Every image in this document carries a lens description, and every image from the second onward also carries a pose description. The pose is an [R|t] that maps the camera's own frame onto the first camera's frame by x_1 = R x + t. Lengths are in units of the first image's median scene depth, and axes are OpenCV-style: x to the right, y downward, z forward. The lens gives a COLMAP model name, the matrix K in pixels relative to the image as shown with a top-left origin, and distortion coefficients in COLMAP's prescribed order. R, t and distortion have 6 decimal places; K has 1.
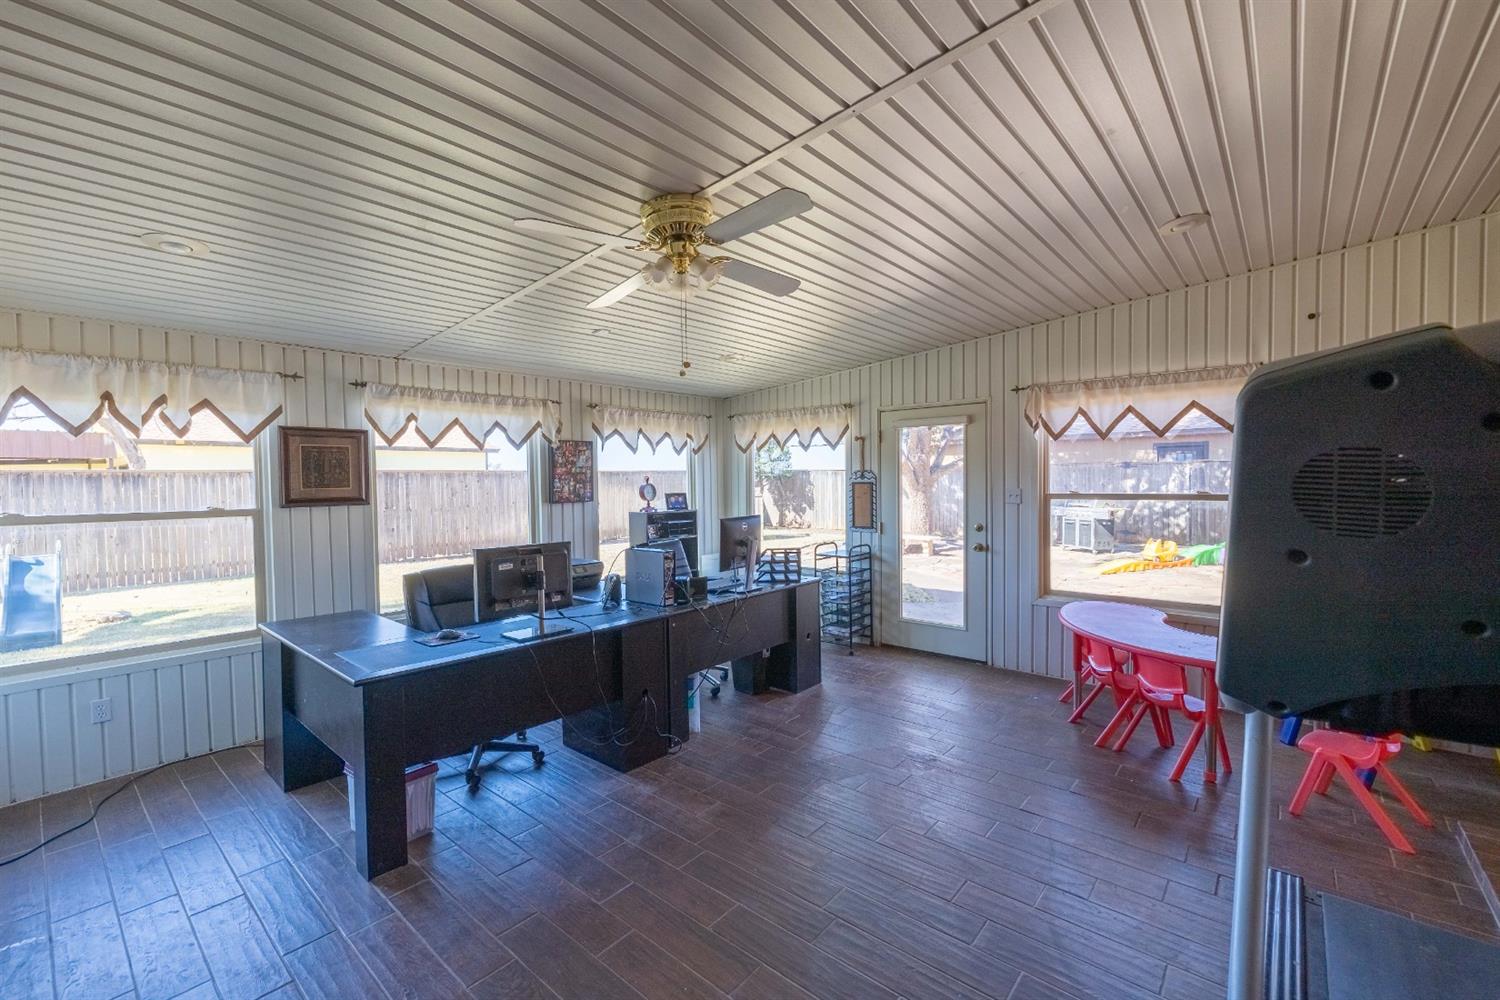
lens RADIAL K [[629.1, 0, 751.6], [0, 629.1, 498.2], [0, 0, 1]] dist [0.000096, -0.000472]
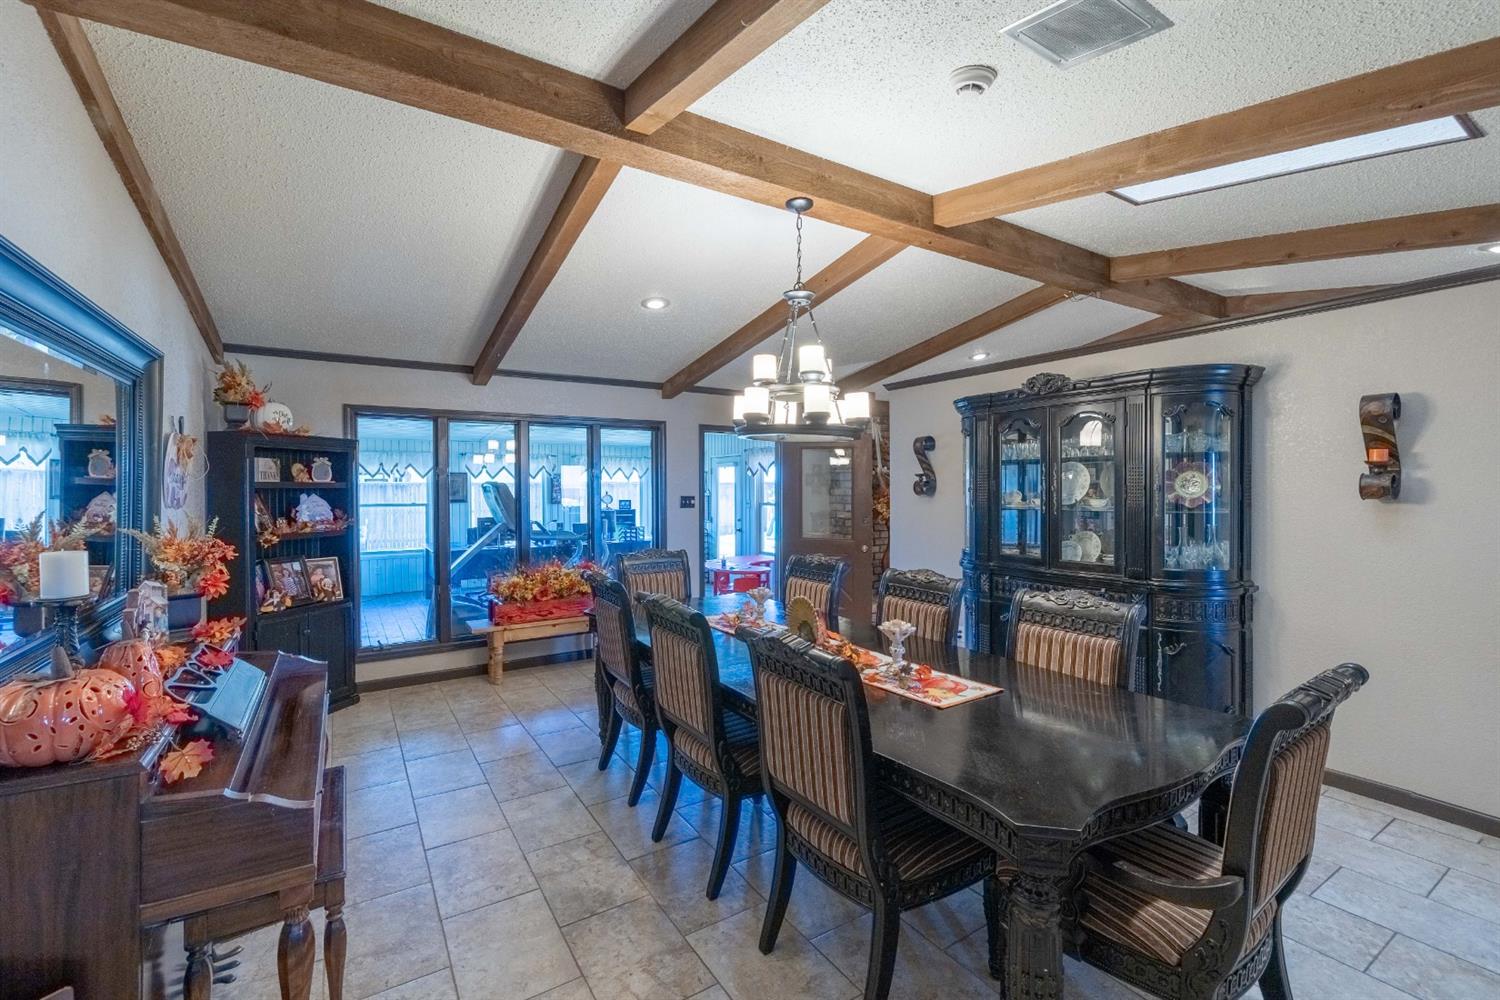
lens RADIAL K [[629.1, 0, 745.3], [0, 629.1, 491.6], [0, 0, 1]] dist [0.000096, -0.000472]
pose [[0.957542, 0.011297, -0.288072, 0.950809], [-0.017566, 0.999662, -0.019188, -0.003215], [0.287757, 0.023433, 0.957417, -0.867008]]
